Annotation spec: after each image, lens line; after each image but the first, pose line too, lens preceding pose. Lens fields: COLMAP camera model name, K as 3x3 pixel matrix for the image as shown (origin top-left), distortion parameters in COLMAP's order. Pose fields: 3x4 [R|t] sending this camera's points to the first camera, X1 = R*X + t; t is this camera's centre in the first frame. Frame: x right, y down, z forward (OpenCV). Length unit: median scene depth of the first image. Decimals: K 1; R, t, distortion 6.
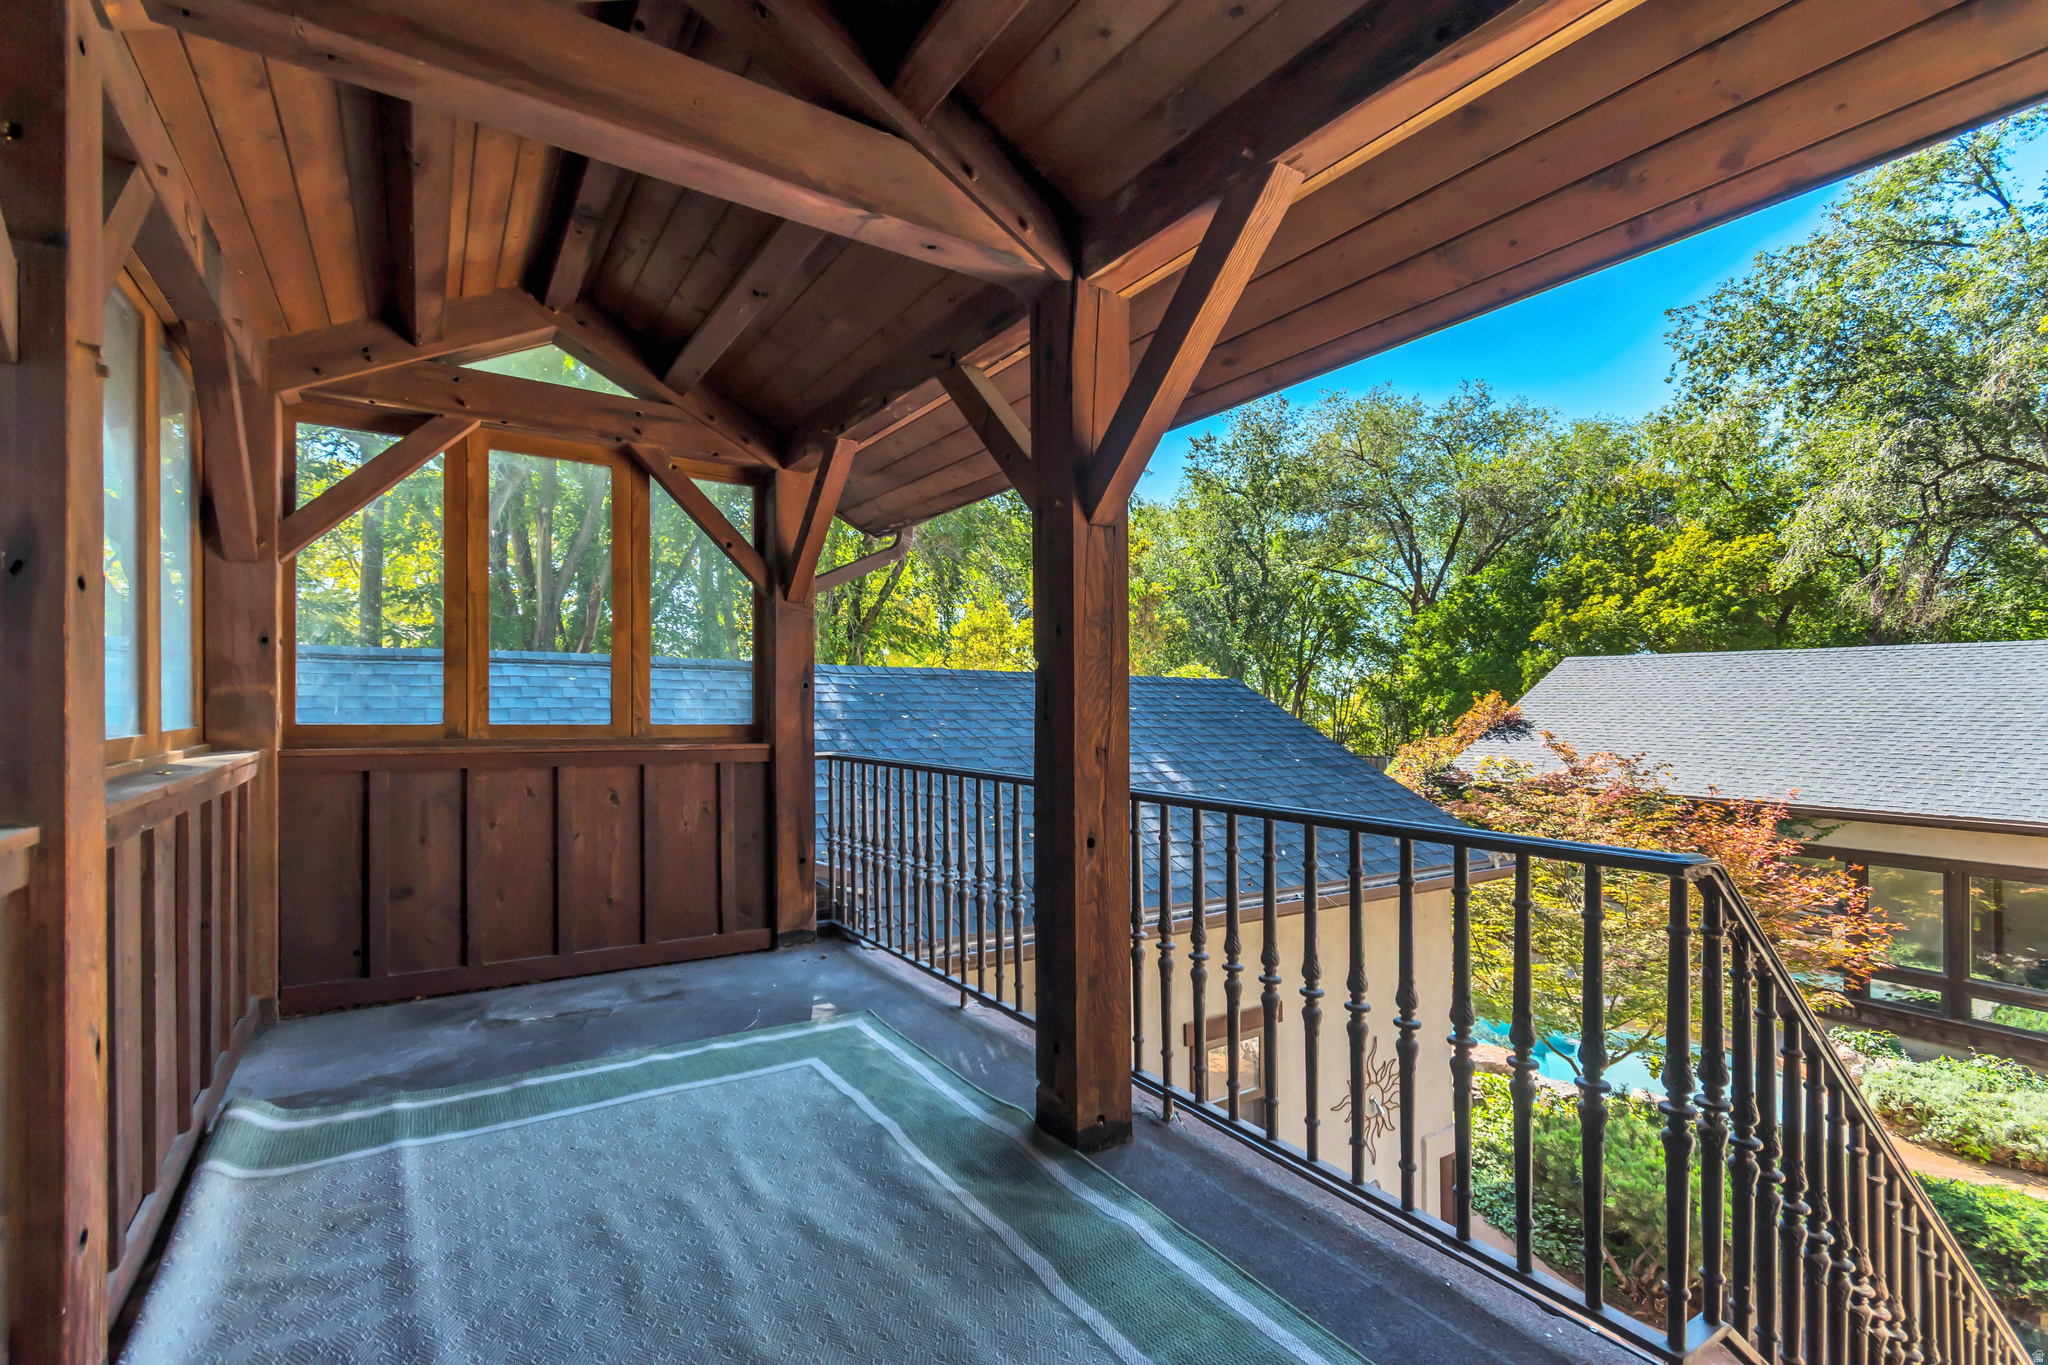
lens RADIAL K [[905.7, 0, 1020.5], [0, 905.7, 702.6], [0, 0, 1]] dist [-0.000015, 0.000023]
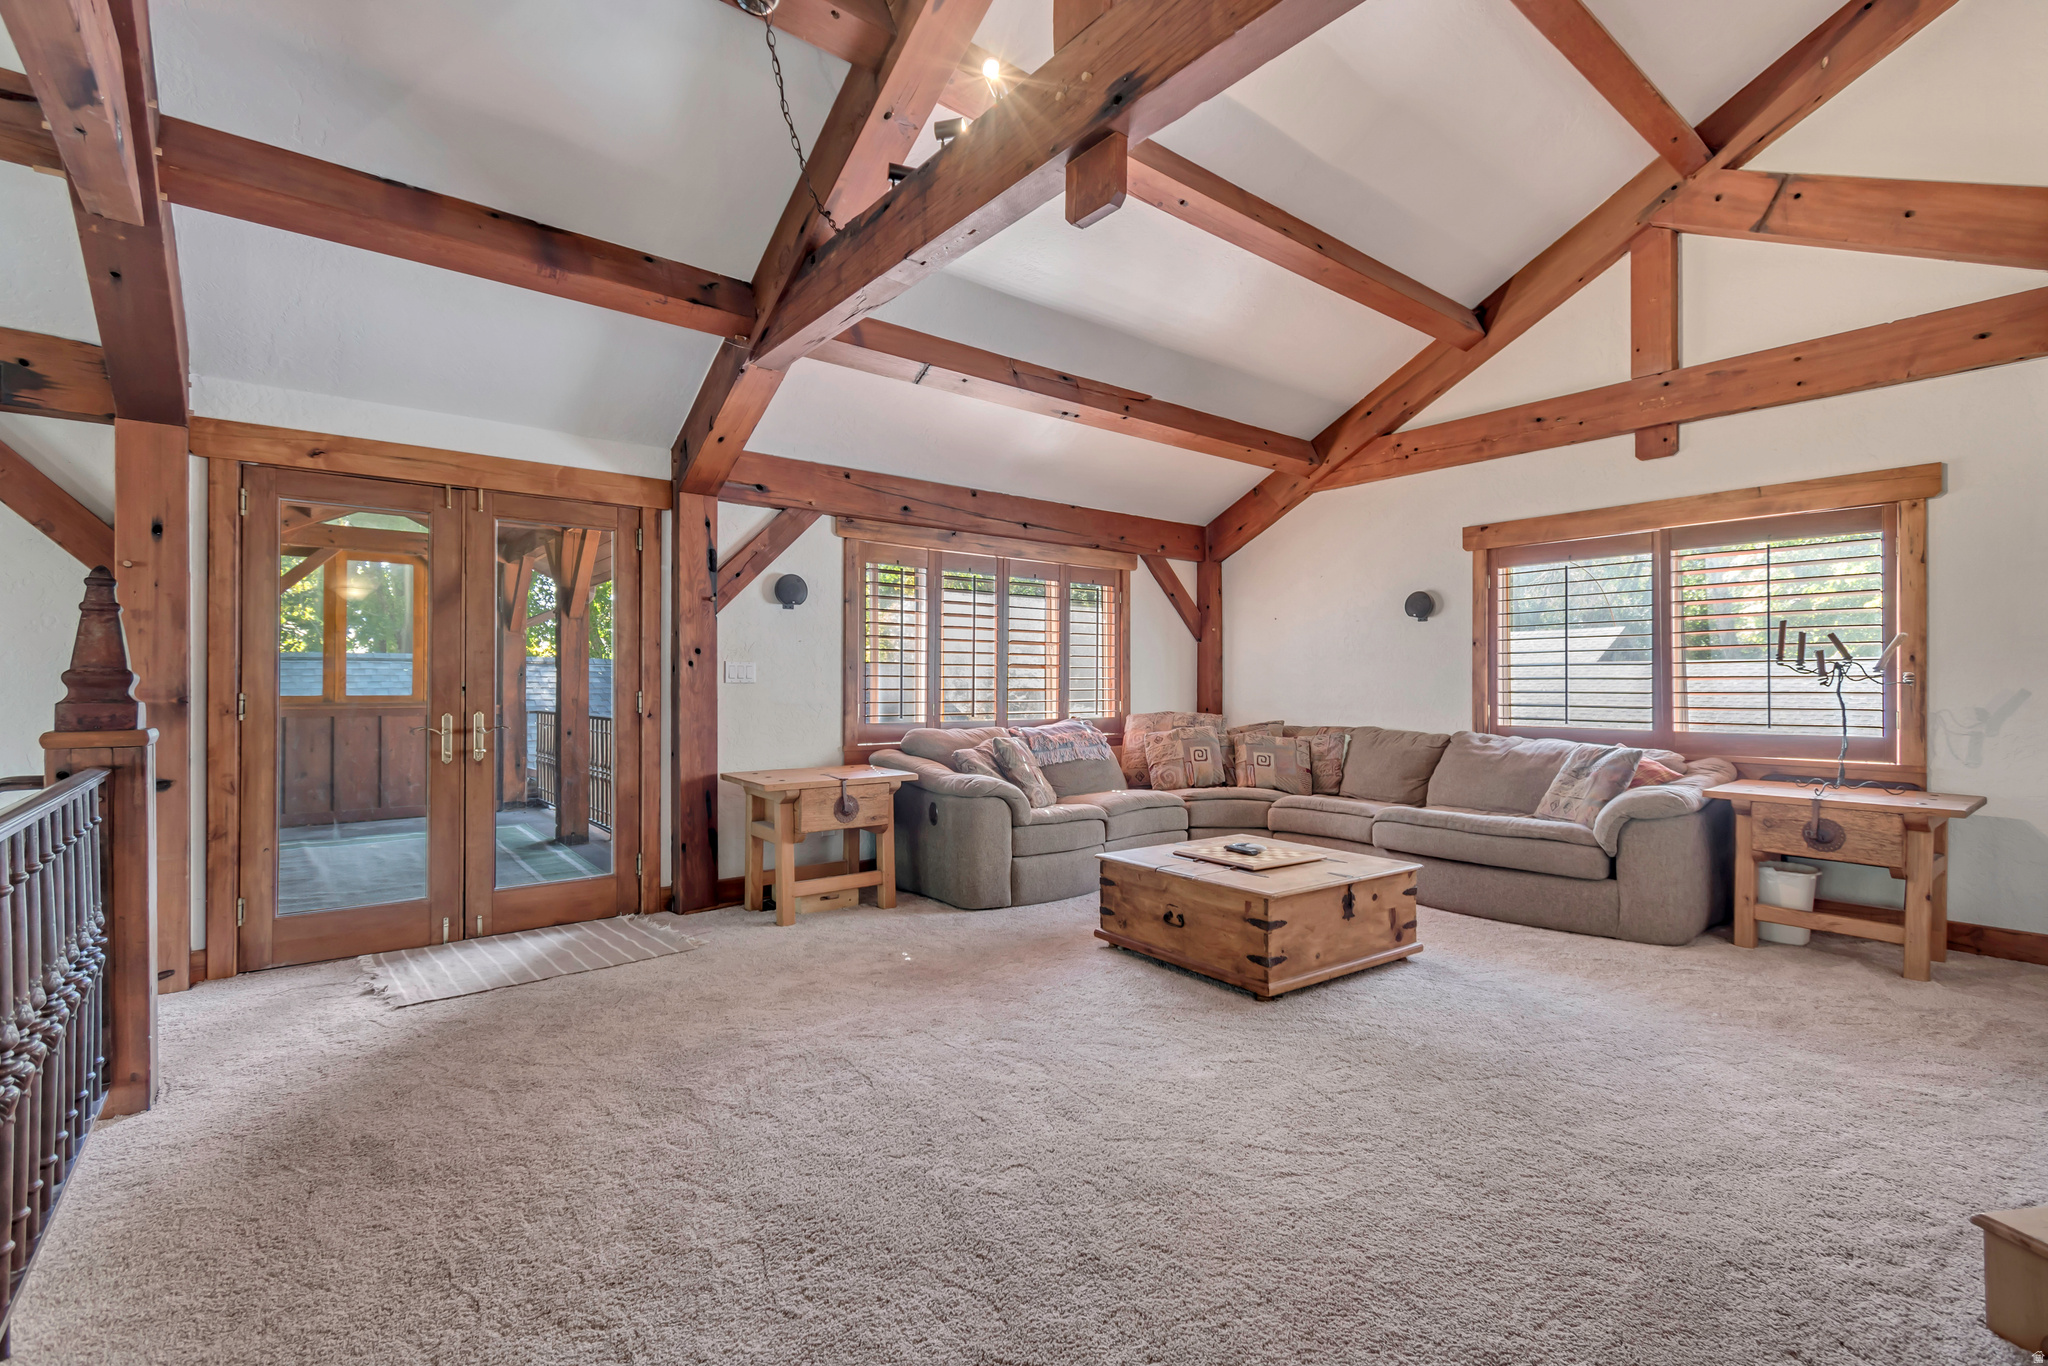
lens RADIAL K [[922.6, 0, 1028.3], [0, 922.6, 668.5], [0, 0, 1]] dist [0.002794, 0.000158]
pose [[0.996488, -0.003486, 0.083665, 0.744509], [0.004729, 0.999881, -0.014670, 0.001749], [-0.083604, 0.015014, 0.996386, -1.162887]]
